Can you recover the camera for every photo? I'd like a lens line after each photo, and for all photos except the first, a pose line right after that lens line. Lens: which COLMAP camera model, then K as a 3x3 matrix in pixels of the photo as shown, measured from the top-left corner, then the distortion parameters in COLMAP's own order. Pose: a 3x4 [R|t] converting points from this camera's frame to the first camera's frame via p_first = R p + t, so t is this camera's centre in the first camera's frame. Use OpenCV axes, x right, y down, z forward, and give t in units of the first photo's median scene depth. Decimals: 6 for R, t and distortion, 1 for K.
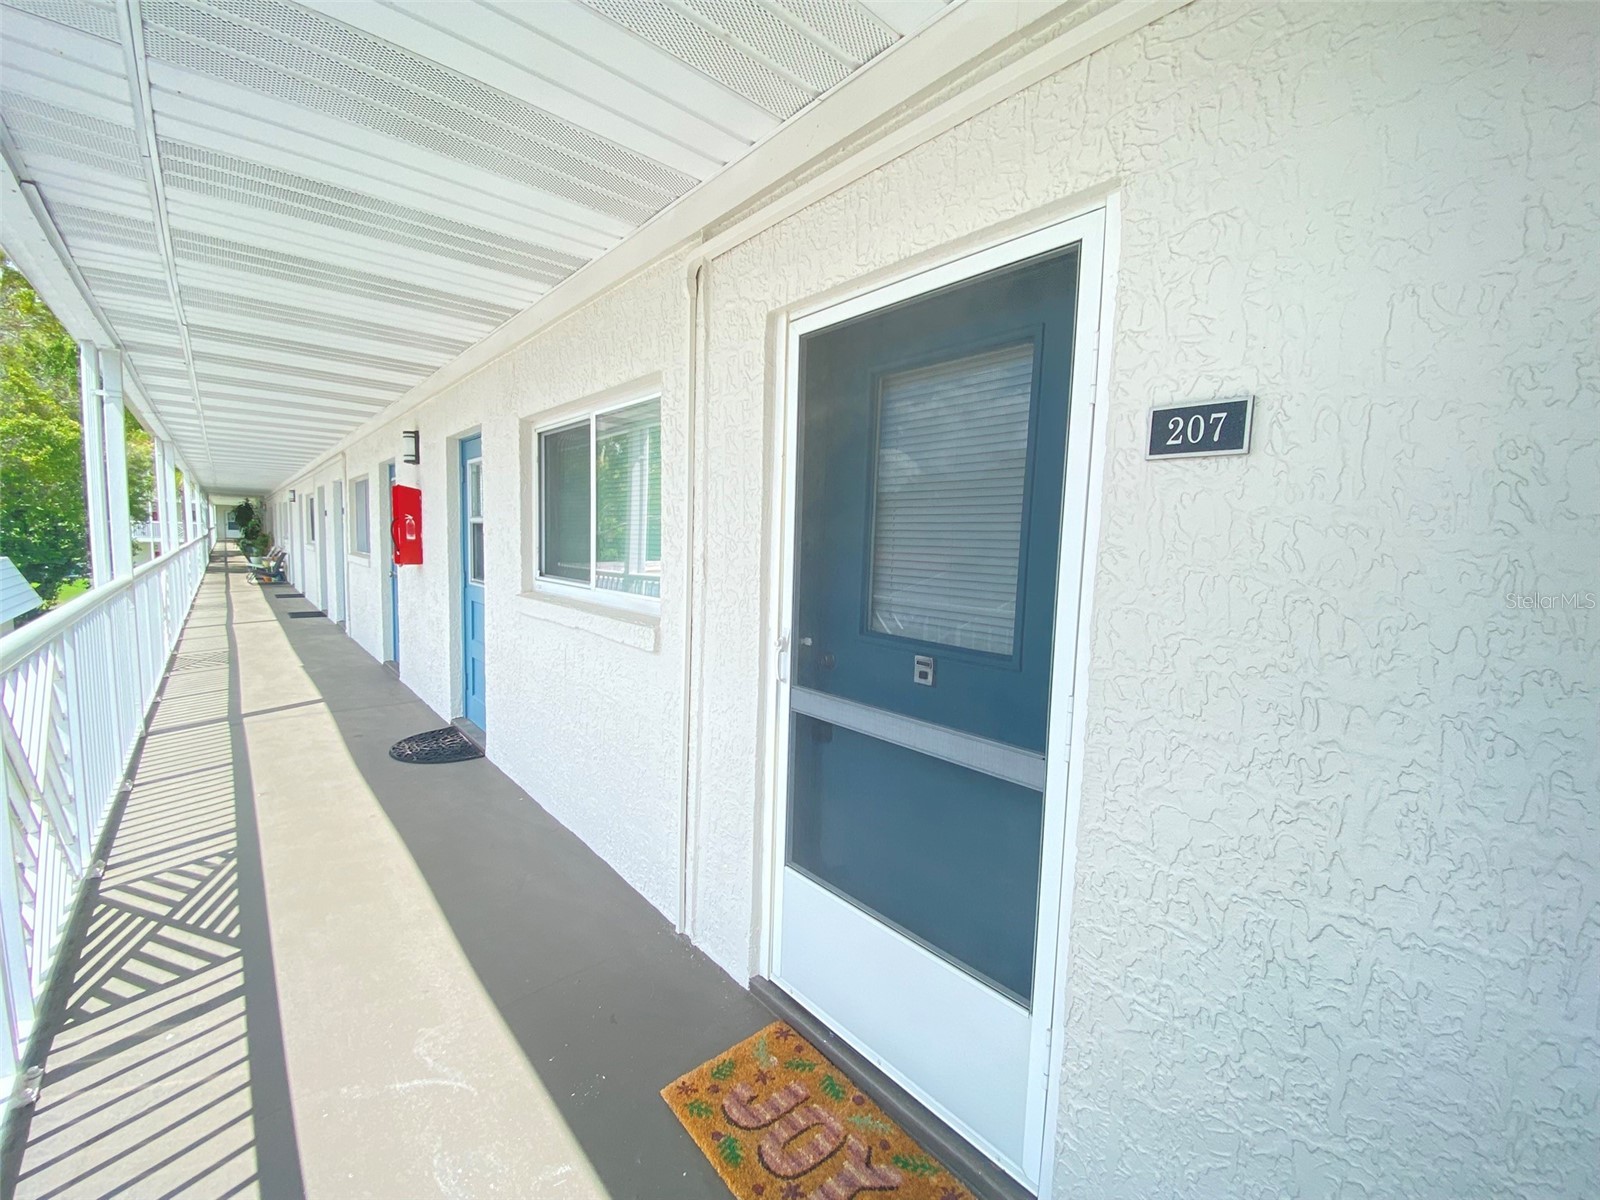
lens RADIAL K [[652.3, 0, 802.3], [0, 652.3, 601.0], [0, 0, 1]] dist [0.011988, -0.015361]
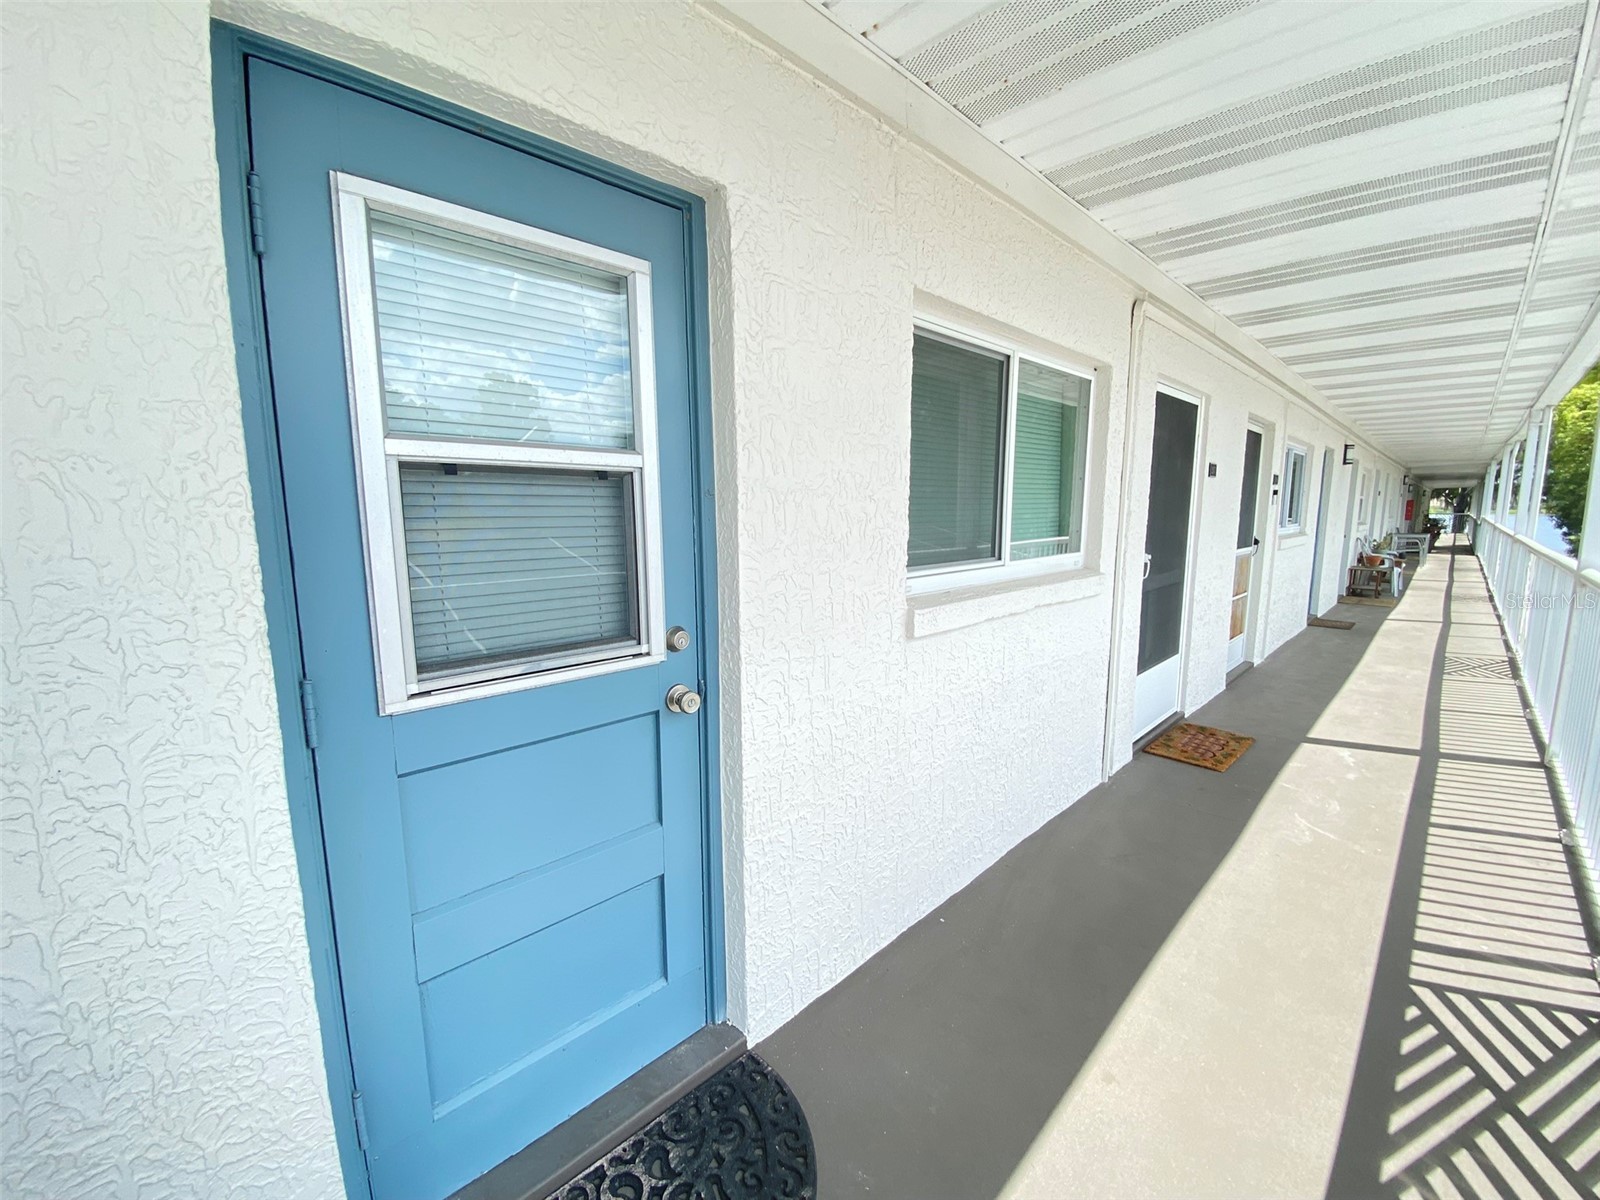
lens RADIAL K [[666.5, 0, 795.1], [0, 666.5, 599.3], [0, 0, 1]] dist [0.027639, -0.020333]
pose [[-0.066866, -0.168639, 0.983407, -1.642150], [0.091751, 0.980398, 0.174361, -0.212909], [-0.993534, 0.101888, -0.050082, 1.852272]]
